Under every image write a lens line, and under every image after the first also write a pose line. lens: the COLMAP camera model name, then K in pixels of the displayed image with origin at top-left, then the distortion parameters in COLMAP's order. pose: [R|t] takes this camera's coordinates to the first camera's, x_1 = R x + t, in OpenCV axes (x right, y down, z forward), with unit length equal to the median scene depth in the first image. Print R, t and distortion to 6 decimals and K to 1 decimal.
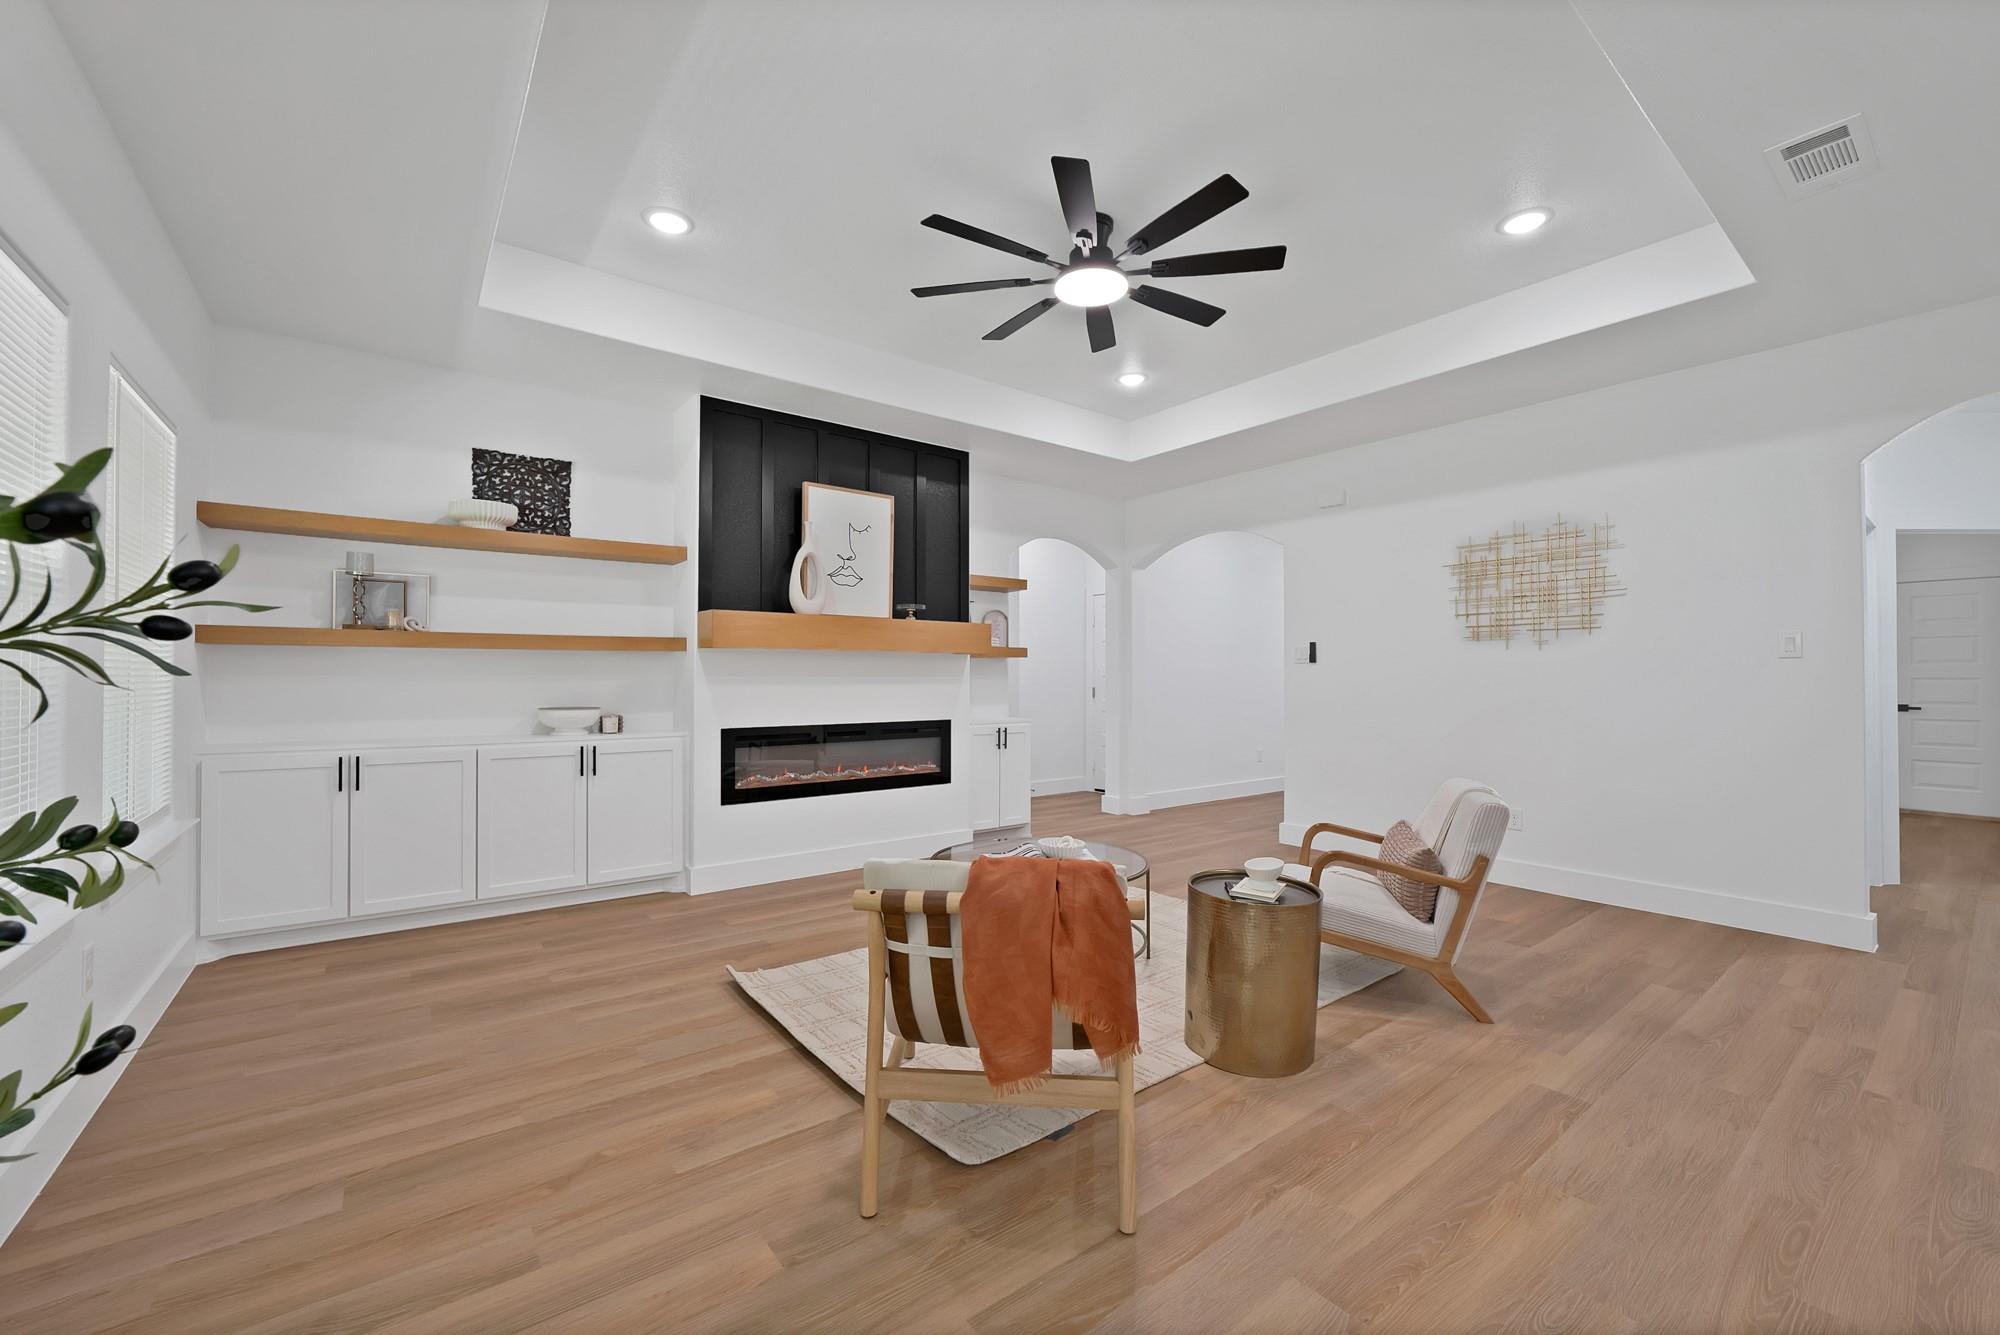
lens RADIAL K [[814.3, 0, 1001.7], [0, 814.3, 678.2], [0, 0, 1]] dist [0.000789, 0.000050]
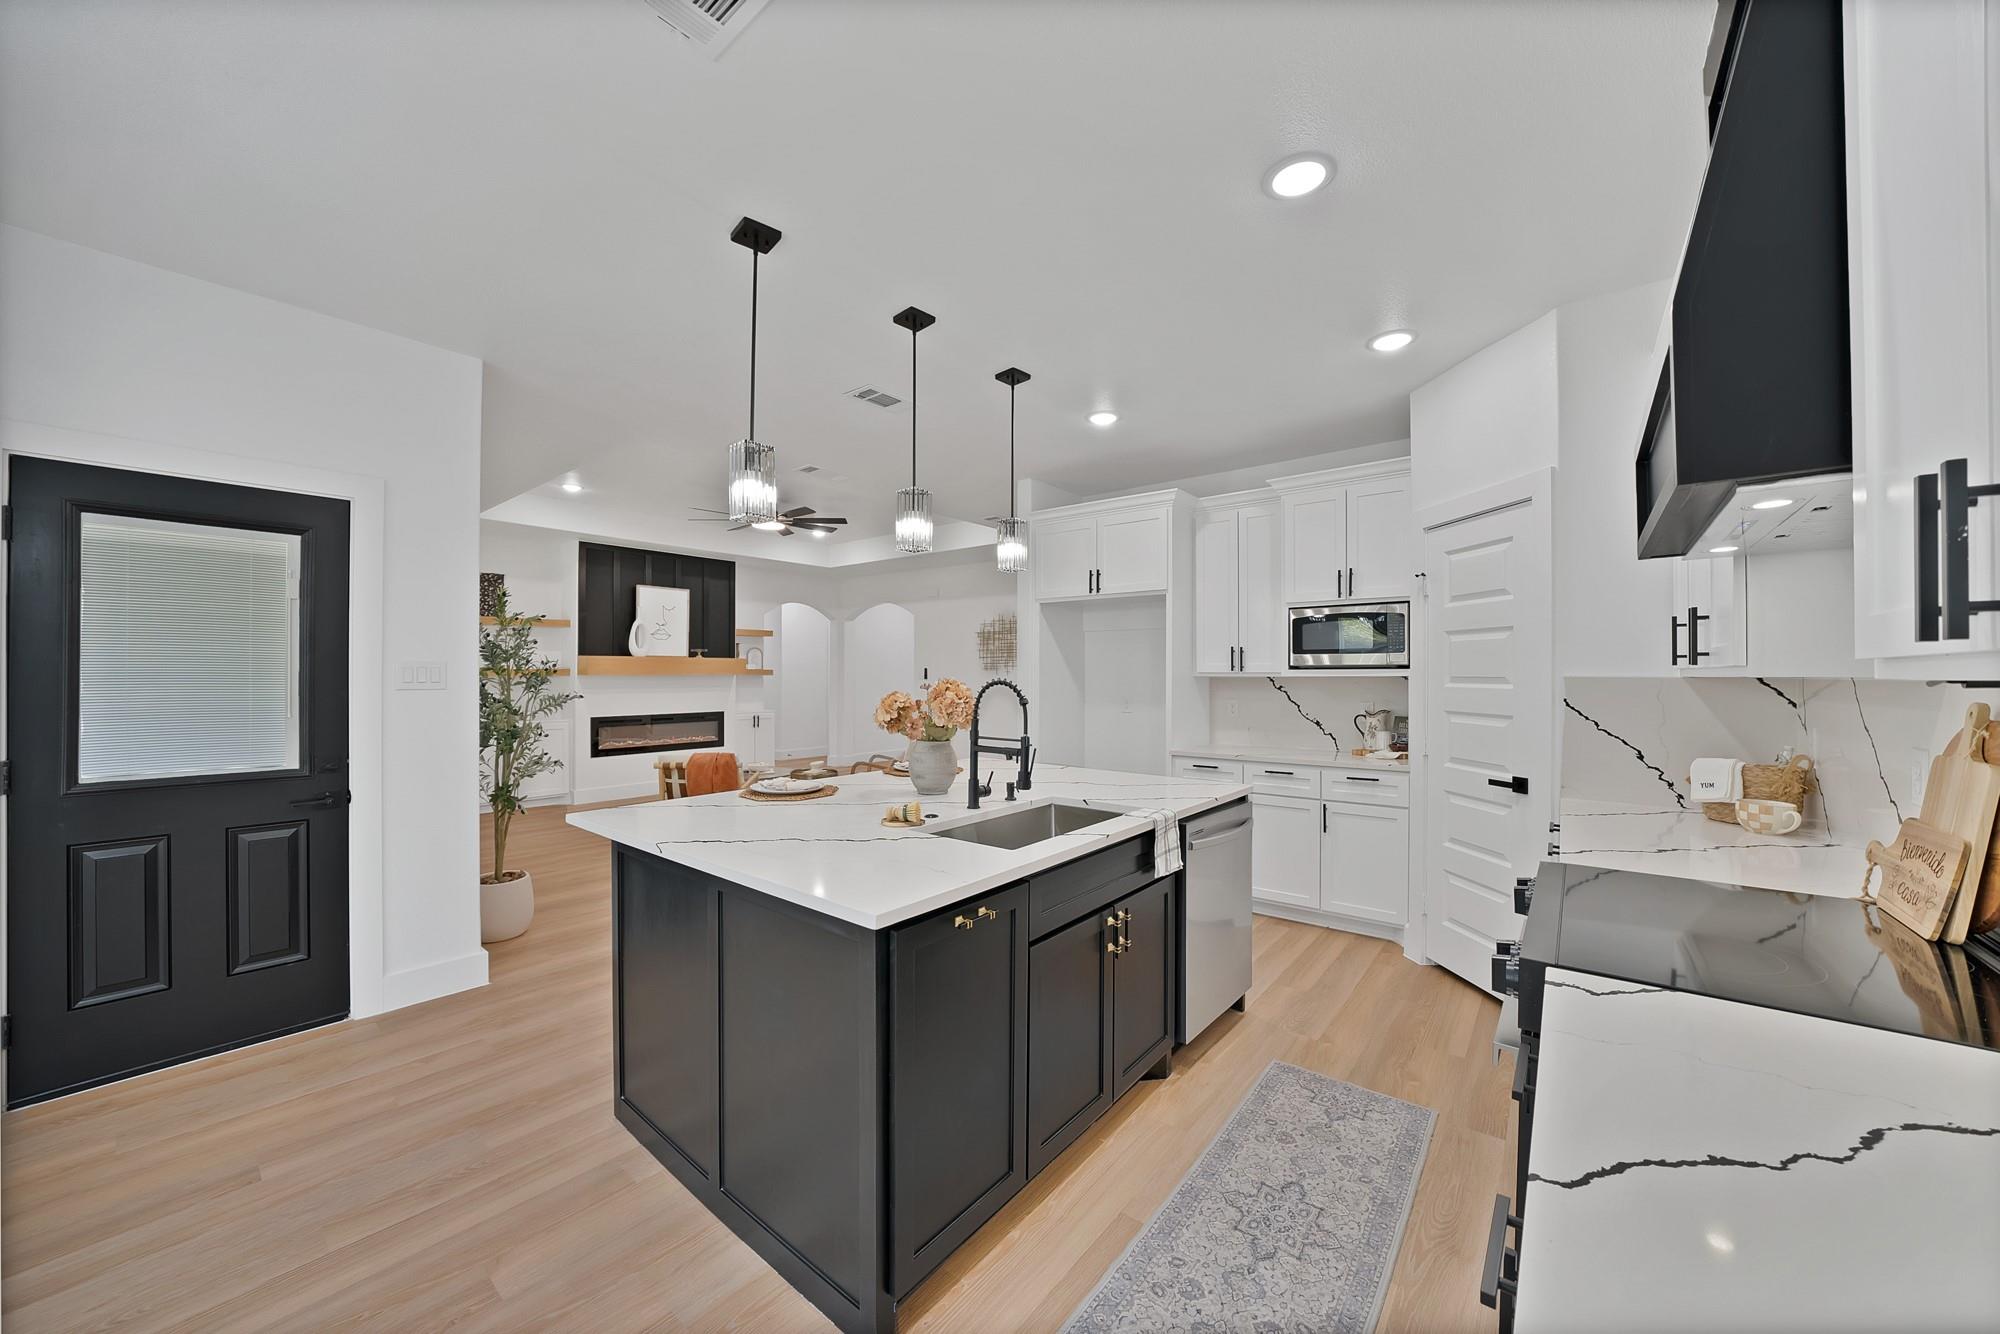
lens RADIAL K [[733.7, 0, 989.3], [0, 733.7, 674.0], [0, 0, 1]] dist [-0.023695, 0.000435]
pose [[0.977520, -0.001370, 0.210838, 0.187386], [0.000831, 0.999996, 0.002645, -0.039014], [-0.210841, -0.002410, 0.977517, -0.780367]]
